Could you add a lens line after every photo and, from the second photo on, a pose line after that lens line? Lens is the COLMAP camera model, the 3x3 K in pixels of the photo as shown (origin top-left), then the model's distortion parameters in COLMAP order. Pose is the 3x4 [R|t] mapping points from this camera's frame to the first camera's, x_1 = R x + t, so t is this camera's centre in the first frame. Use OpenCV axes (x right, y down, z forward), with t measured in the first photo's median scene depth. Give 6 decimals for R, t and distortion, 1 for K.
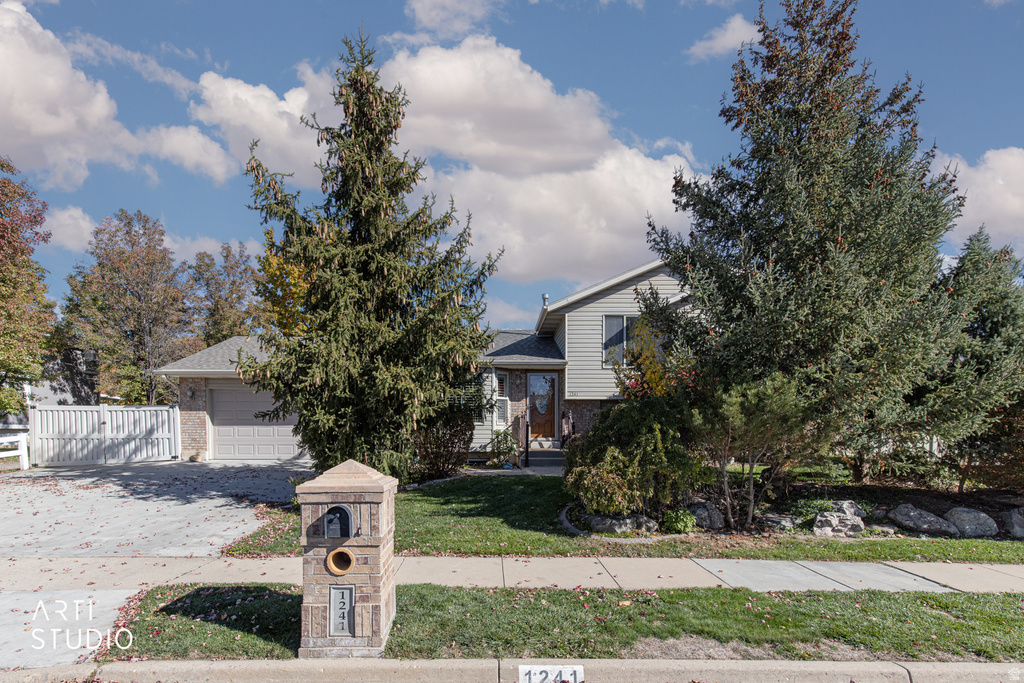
lens RADIAL K [[476.8, 0, 487.1], [0, 476.8, 430.9], [0, 0, 1]] dist [0.010638, -0.001342]
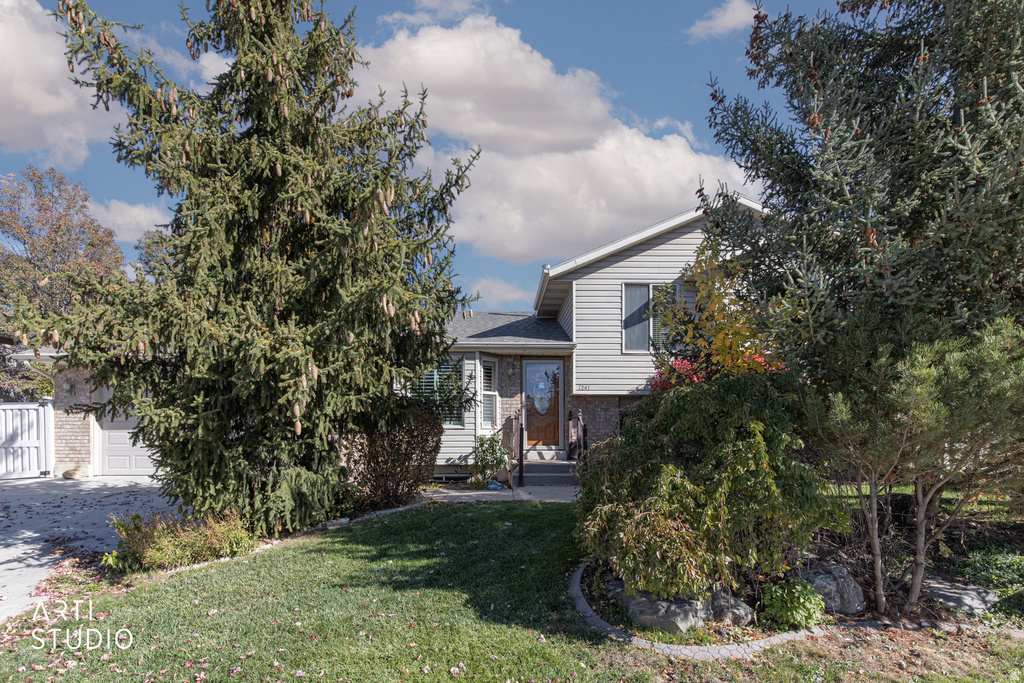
lens RADIAL K [[476.8, 0, 513.3], [0, 476.8, 421.0], [0, 0, 1]] dist [0.010638, -0.001342]
pose [[0.998868, 0.001655, 0.047542, 0.042107], [-0.000017, 0.999407, -0.034438, 0.001491], [-0.047571, 0.034398, 0.998275, 0.312417]]
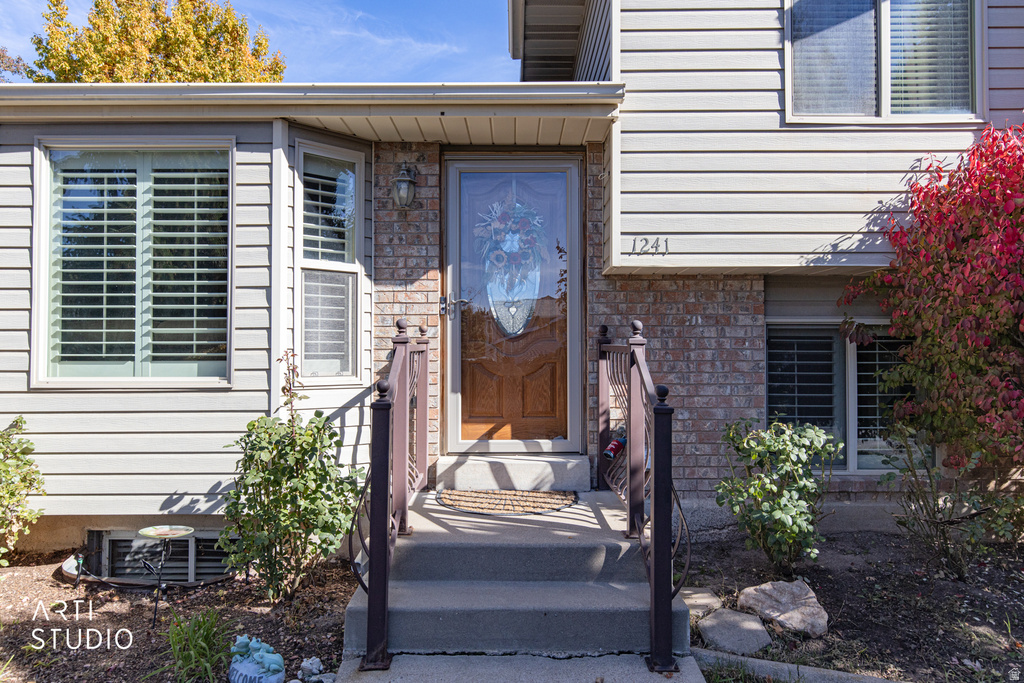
lens RADIAL K [[688.6, 0, 505.9], [0, 688.6, 341.8], [0, 0, 1]] dist [0.004075, 0.004352]
pose [[0.999859, -0.000083, 0.016777, 0.134815], [0.000550, 0.999611, -0.027870, -0.029687], [-0.016769, 0.027875, 0.999471, 0.838277]]
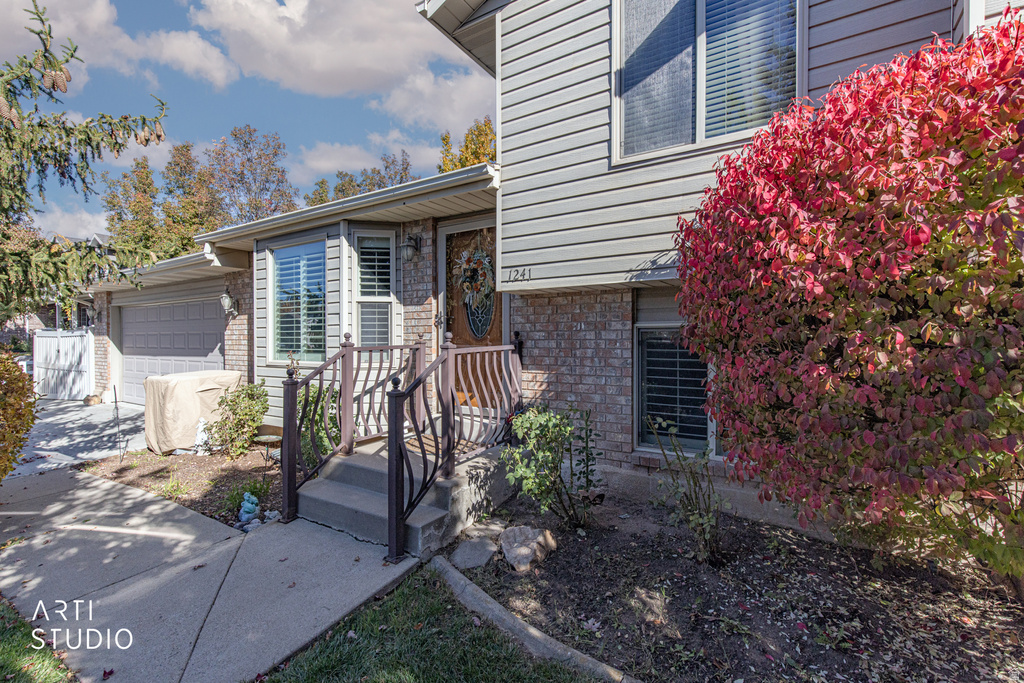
lens RADIAL K [[476.8, 0, 501.2], [0, 476.8, 341.4], [0, 0, 1]] dist [0.010638, -0.001342]
pose [[0.845408, -0.000329, -0.534121, 0.402934], [-0.002214, 0.999989, -0.004120, -0.040381], [0.534116, 0.004665, 0.845398, 0.898477]]
